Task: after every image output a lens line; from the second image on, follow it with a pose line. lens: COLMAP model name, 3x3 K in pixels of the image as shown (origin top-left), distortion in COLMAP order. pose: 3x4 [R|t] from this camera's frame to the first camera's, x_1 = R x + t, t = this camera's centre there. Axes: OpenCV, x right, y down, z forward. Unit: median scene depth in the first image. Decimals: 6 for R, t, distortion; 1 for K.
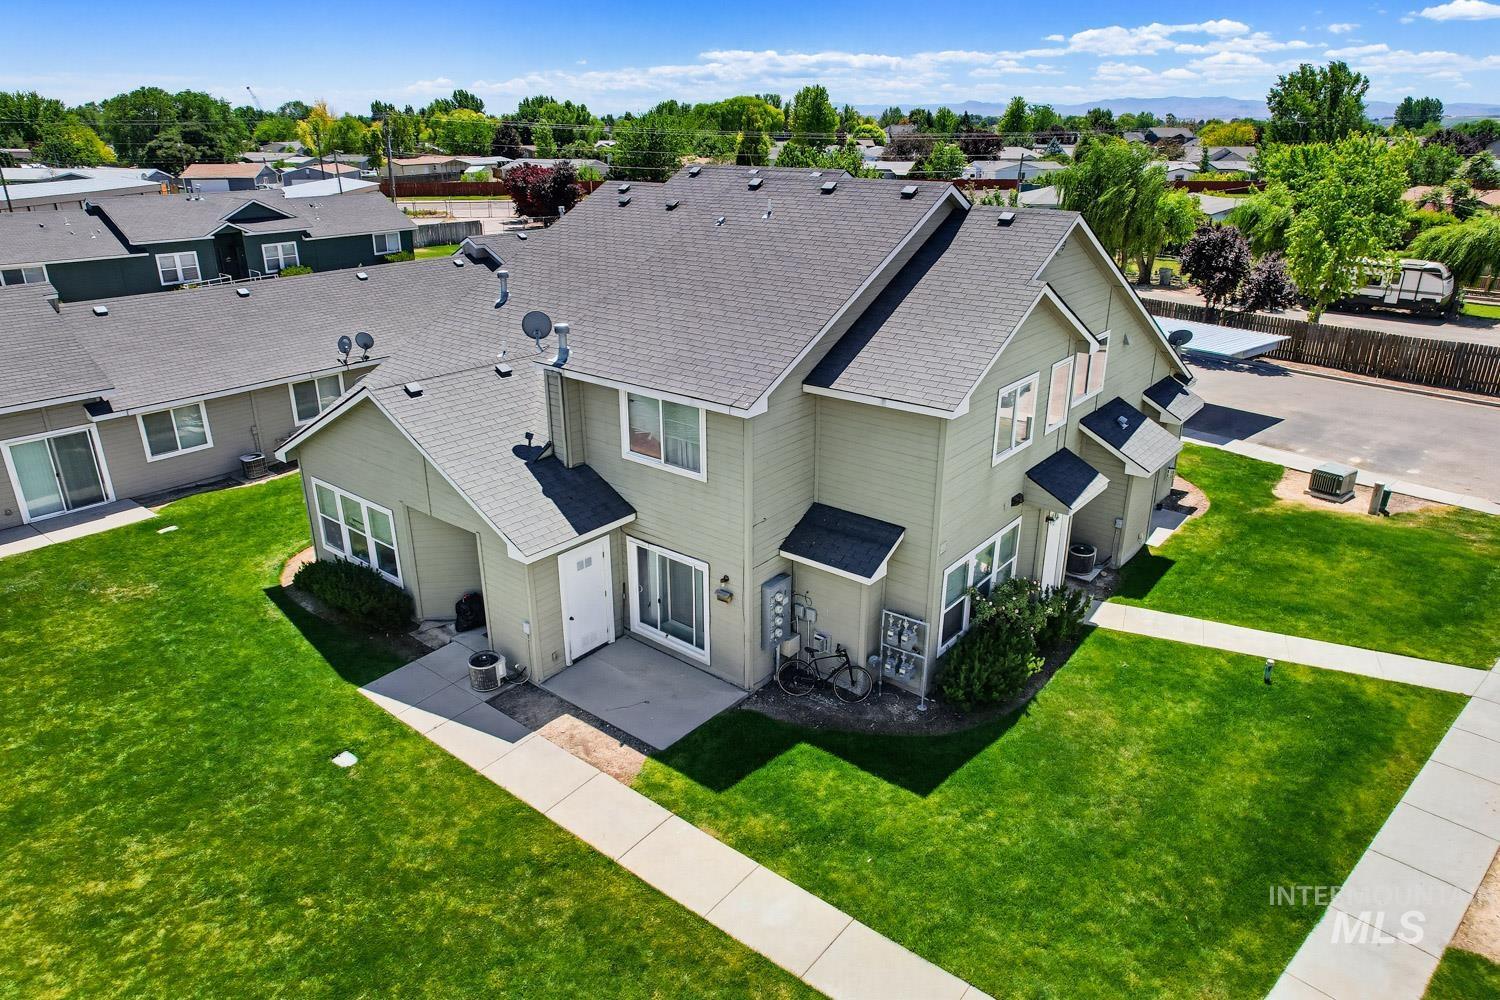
lens RADIAL K [[949.5, 0, 750.0], [0, 949.5, 500.0], [0, 0, 1]] dist [-0.072629, 0.067248]
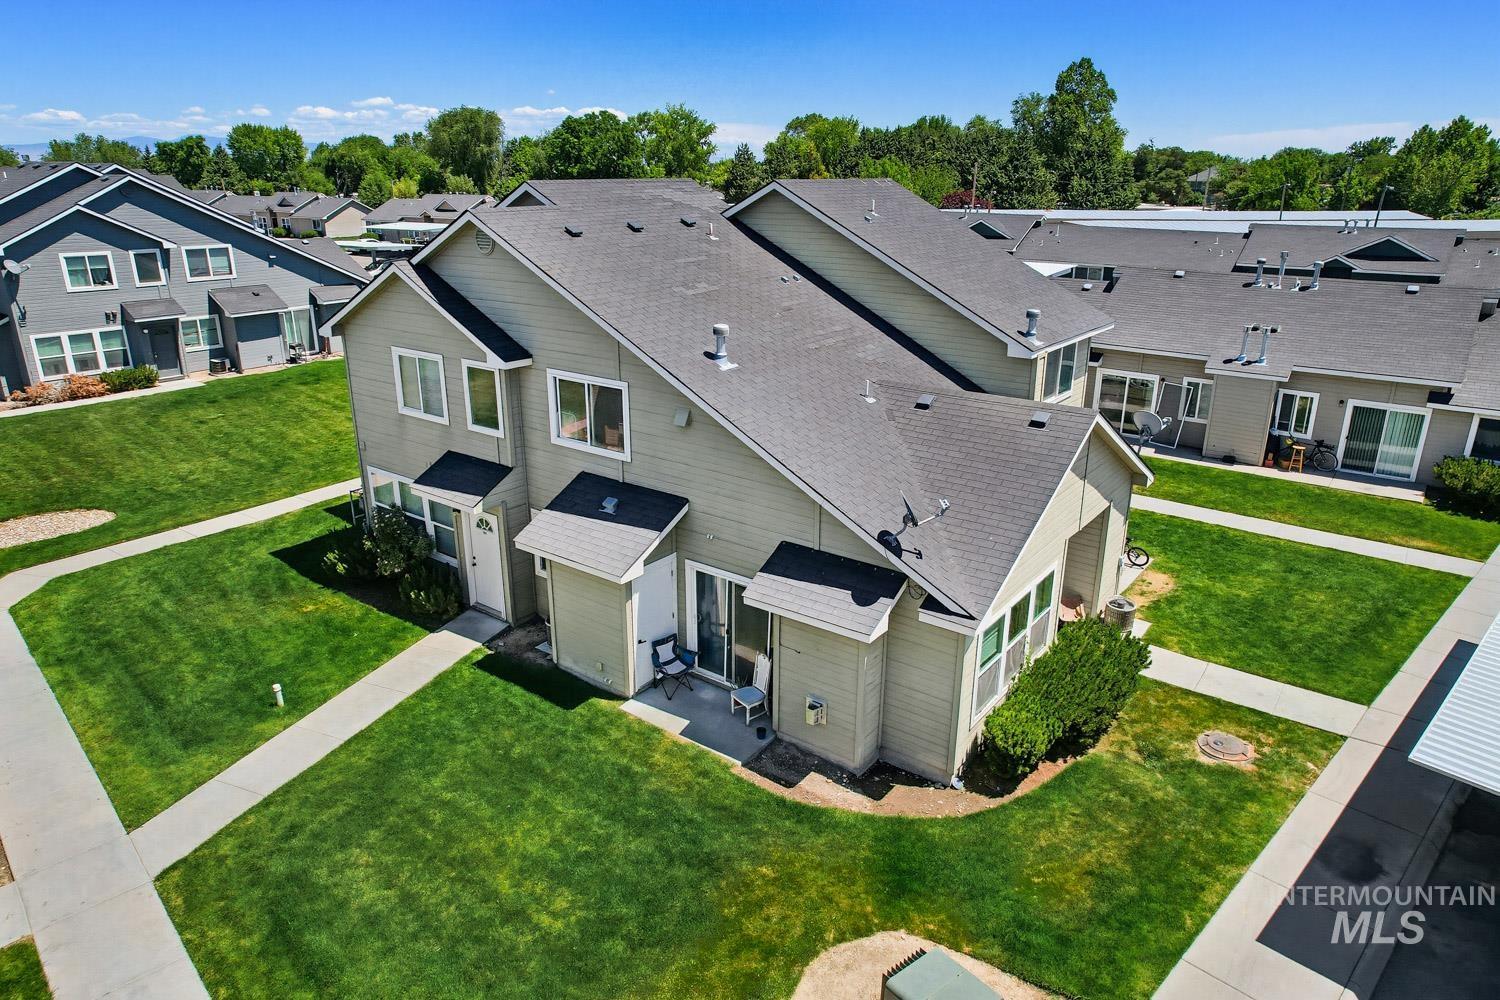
lens RADIAL K [[949.5, 0, 750.0], [0, 949.5, 500.0], [0, 0, 1]] dist [-0.072629, 0.067248]
pose [[0.041456, 0.327448, -0.943959, 1.239795], [-0.370452, 0.882470, 0.289848, -0.384459], [0.927926, 0.337676, 0.157888, 1.095283]]
